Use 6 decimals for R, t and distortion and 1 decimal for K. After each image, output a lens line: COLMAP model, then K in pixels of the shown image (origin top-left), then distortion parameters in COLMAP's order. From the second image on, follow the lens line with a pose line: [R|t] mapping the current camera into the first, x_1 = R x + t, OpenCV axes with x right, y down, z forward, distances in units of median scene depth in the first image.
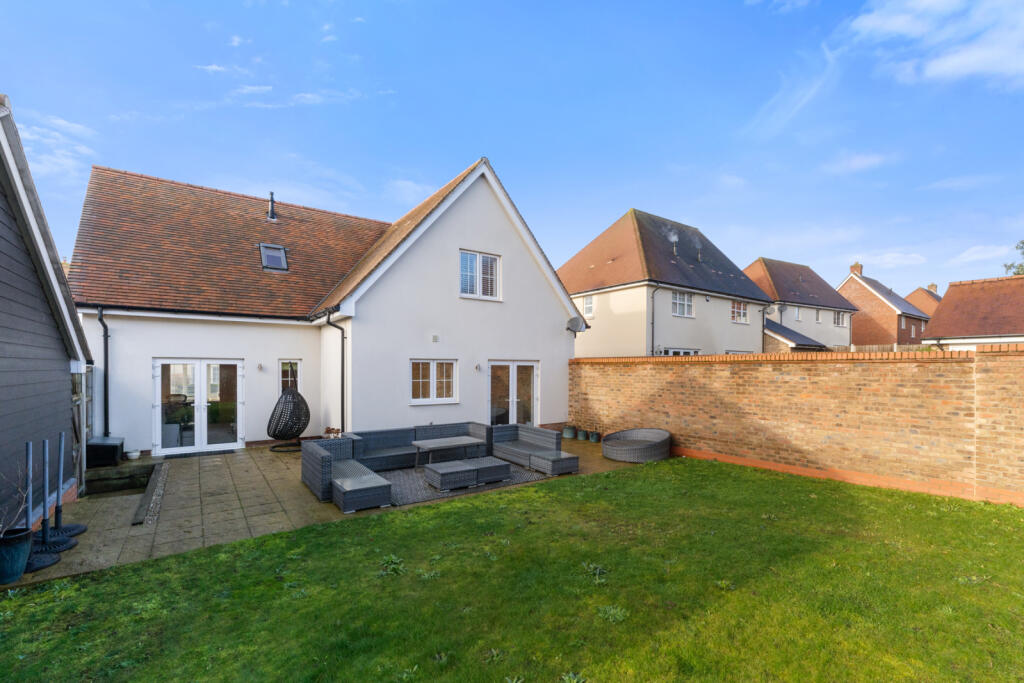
lens RADIAL K [[439.8, 0, 497.6], [0, 439.8, 371.9], [0, 0, 1]] dist [0.000731, -0.000076]
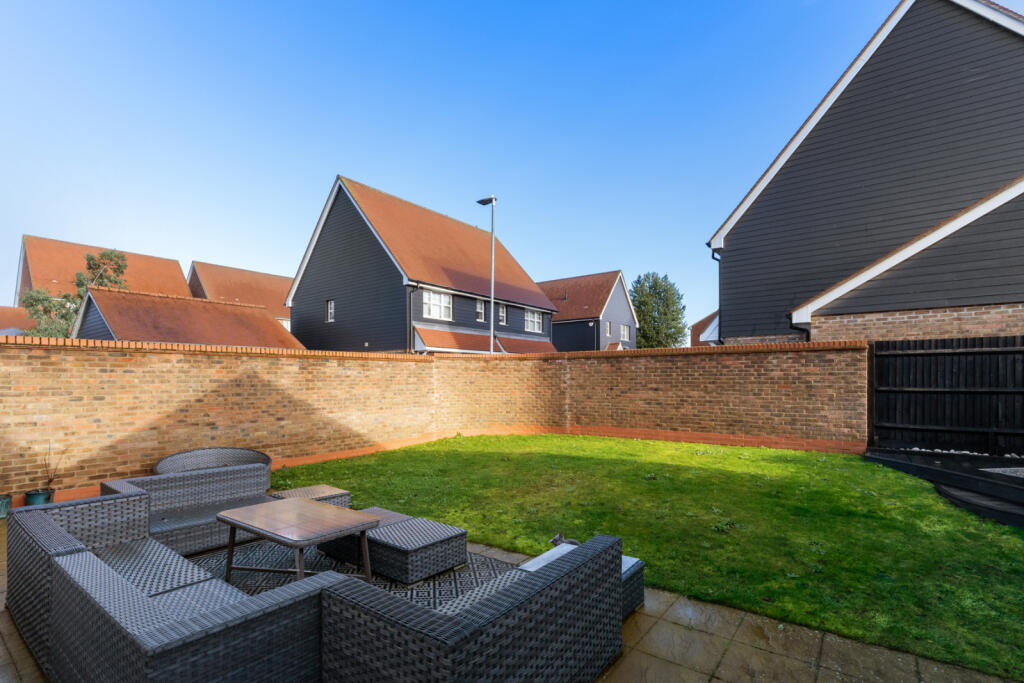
lens RADIAL K [[479.6, 0, 519.2], [0, 479.6, 376.3], [0, 0, 1]] dist [-0.005877, -0.000273]
pose [[-0.336300, 0.003920, 0.941747, -0.567387], [0.011104, 0.999938, -0.000197, 0.025041], [-0.941689, 0.010391, -0.336323, 0.888953]]
